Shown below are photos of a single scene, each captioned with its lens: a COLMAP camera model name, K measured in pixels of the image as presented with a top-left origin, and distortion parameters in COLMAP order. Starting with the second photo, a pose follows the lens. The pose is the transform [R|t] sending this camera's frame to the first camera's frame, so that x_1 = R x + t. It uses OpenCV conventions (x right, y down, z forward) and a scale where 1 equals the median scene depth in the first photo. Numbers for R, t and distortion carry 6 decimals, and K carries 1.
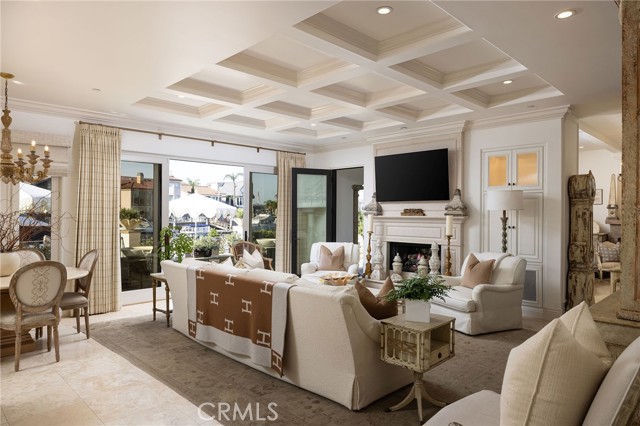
lens RADIAL K [[415.5, 0, 322.9], [0, 415.5, 211.0], [0, 0, 1]] dist [-0.003571, -0.001170]
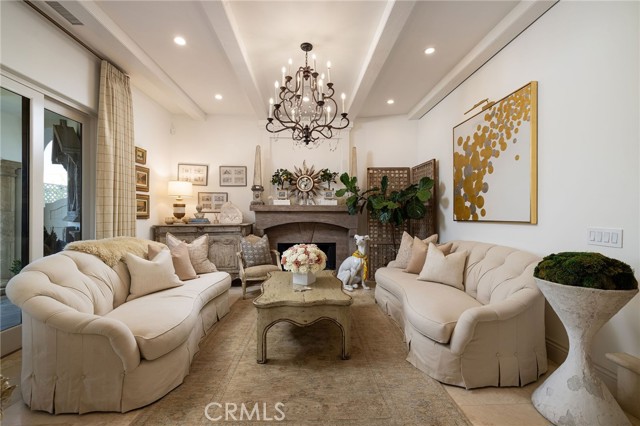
lens RADIAL K [[269.8, 0, 322.2], [0, 269.8, 214.7], [0, 0, 1]] dist [-0.000808, -0.000345]
pose [[0.655587, -0.003873, 0.755110, 0.468115], [-0.002223, 0.999973, 0.007059, 0.039826], [-0.755117, -0.006306, 0.655560, 0.682002]]
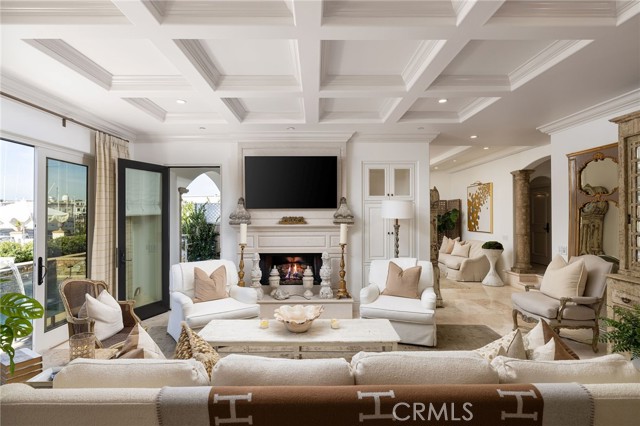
lens RADIAL K [[327.4, 0, 322.0], [0, 327.4, 214.1], [0, 0, 1]] dist [0.005833, 0.000132]
pose [[0.694558, -0.006397, 0.719408, -0.232042], [0.003149, 0.999978, 0.005851, -0.013483], [-0.719430, -0.001798, 0.694563, 0.381122]]
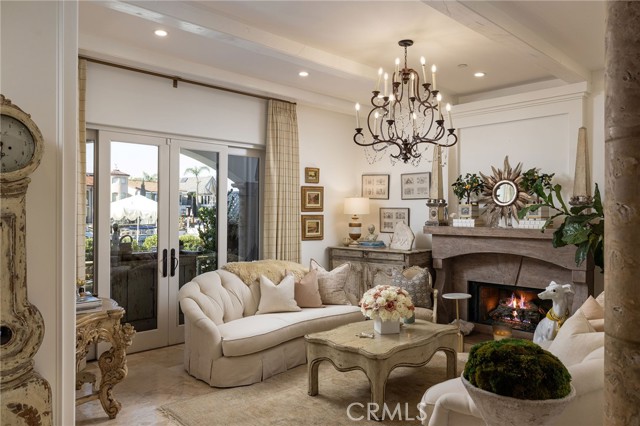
lens RADIAL K [[471.5, 0, 319.2], [0, 471.5, 211.7], [0, 0, 1]] dist [-0.006053, 0.000821]
pose [[0.999953, 0.000669, -0.009628, 0.637629], [-0.000655, 0.999999, 0.001416, 0.000983], [0.009629, -0.001410, 0.999953, 0.426125]]
